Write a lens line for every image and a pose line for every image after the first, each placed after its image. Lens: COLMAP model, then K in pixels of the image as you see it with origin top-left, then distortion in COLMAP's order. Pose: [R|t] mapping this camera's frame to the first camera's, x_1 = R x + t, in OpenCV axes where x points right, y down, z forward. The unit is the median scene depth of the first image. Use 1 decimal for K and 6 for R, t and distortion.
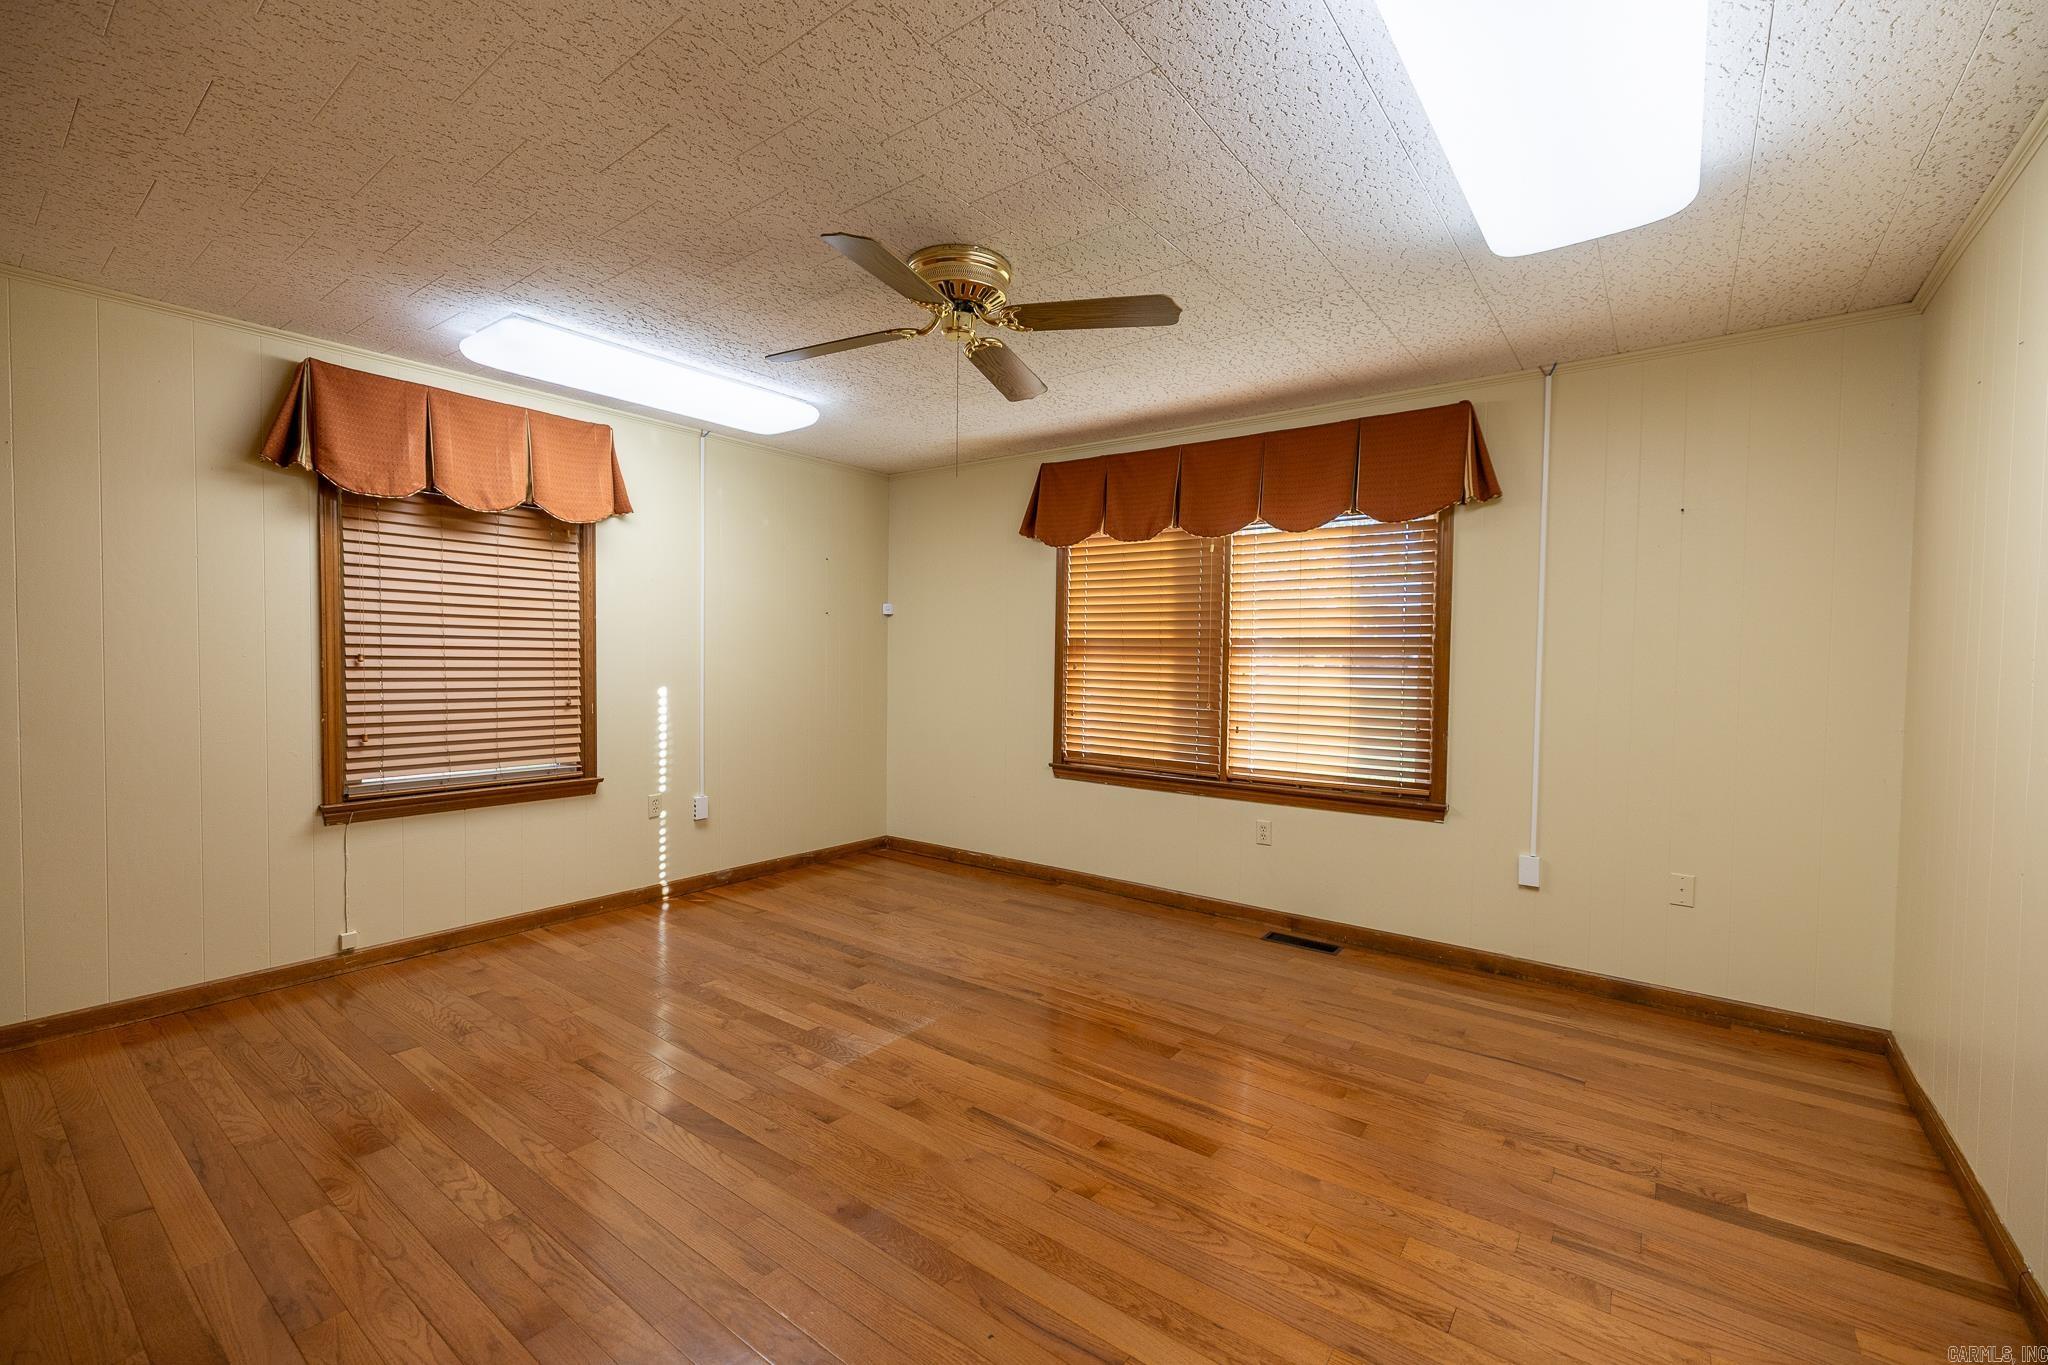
lens RADIAL K [[866.6, 0, 1022.2], [0, 866.6, 682.0], [0, 0, 1]] dist [0.004259, -0.000308]
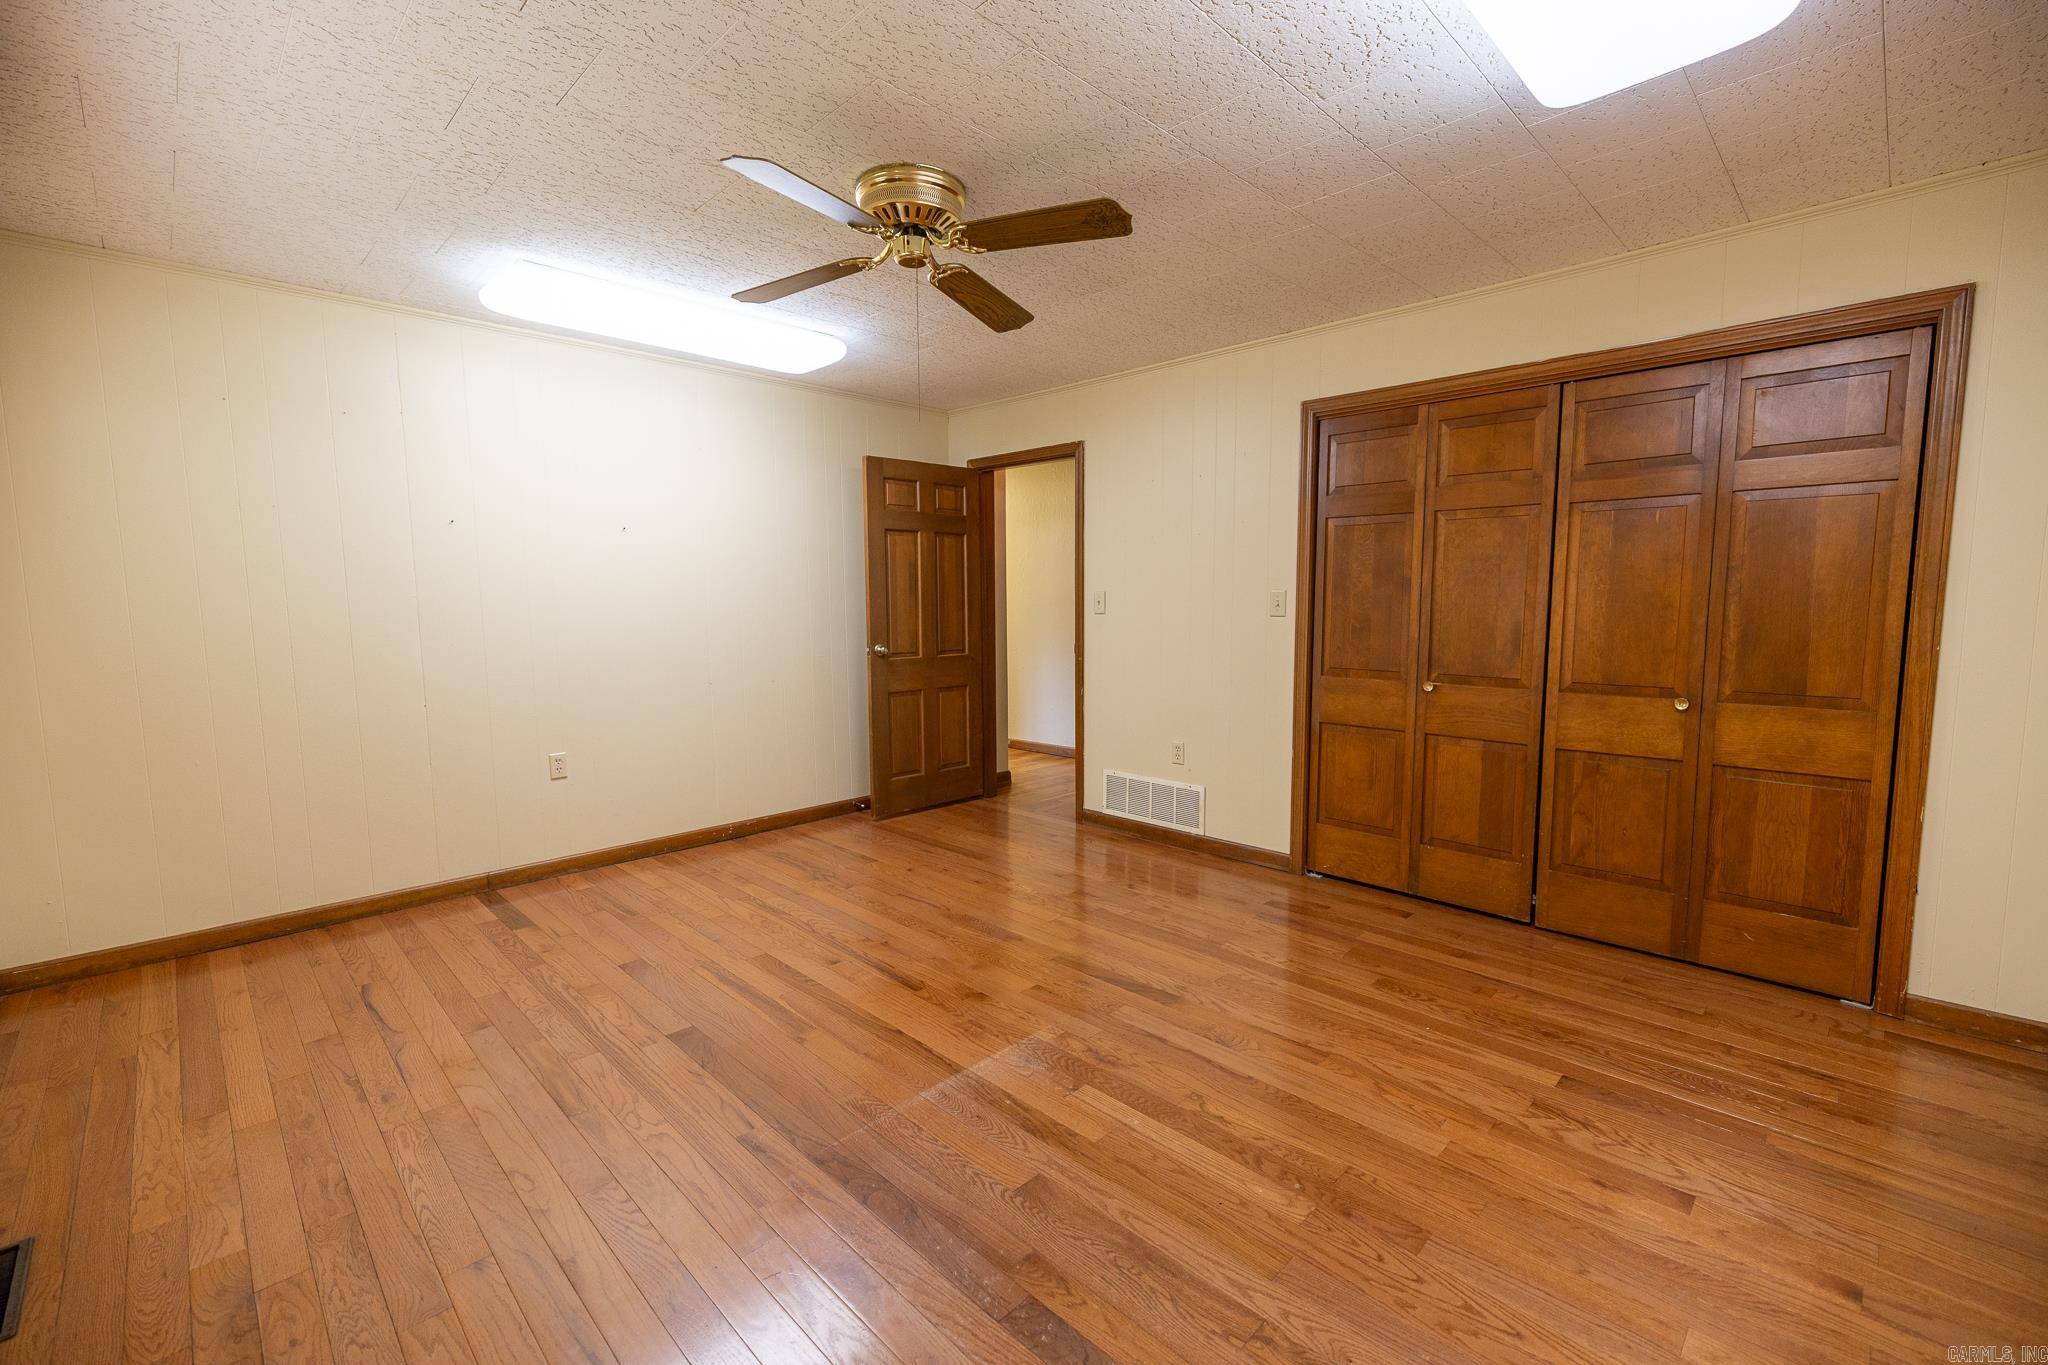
lens RADIAL K [[866.6, 0, 1022.2], [0, 866.6, 682.0], [0, 0, 1]] dist [0.004259, -0.000308]
pose [[-0.990127, -0.017728, 0.139047, -0.304246], [0.000583, 0.991441, 0.130557, -0.059195], [-0.140171, 0.129349, -0.981642, 1.792529]]
